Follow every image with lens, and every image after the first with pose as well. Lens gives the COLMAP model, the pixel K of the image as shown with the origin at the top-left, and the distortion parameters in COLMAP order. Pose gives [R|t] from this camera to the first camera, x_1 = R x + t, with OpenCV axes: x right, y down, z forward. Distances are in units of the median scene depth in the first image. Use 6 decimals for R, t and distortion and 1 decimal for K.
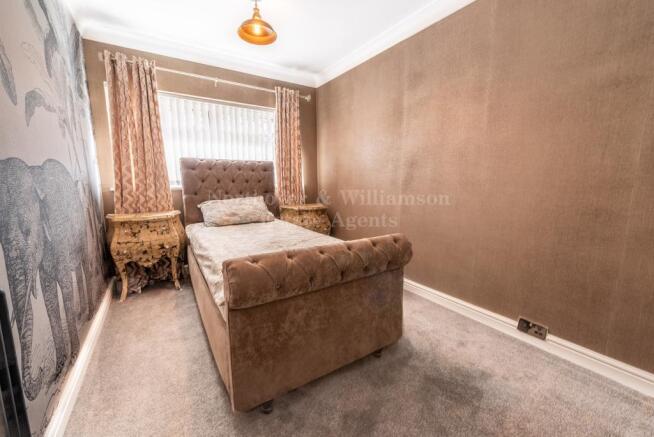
lens RADIAL K [[260.9, 0, 325.9], [0, 260.9, 219.7], [0, 0, 1]] dist [0.002393, -0.000403]
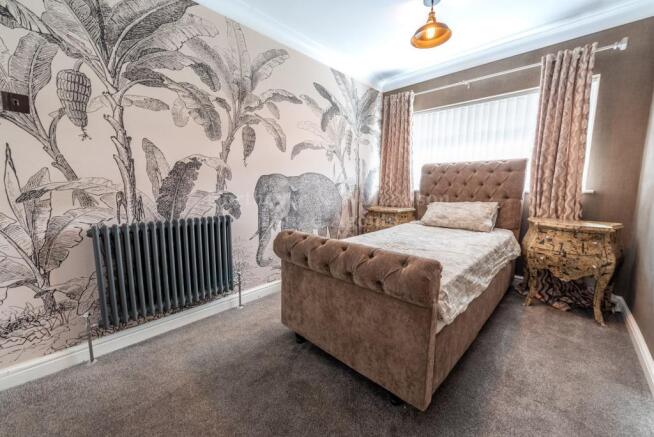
lens RADIAL K [[260.9, 0, 324.6], [0, 260.9, 219.1], [0, 0, 1]] dist [0.002393, -0.000403]
pose [[0.223557, 0.130456, -0.965921, 0.480220], [-0.147006, 0.984179, 0.098899, -0.042124], [0.963541, 0.119886, 0.239198, 0.304886]]
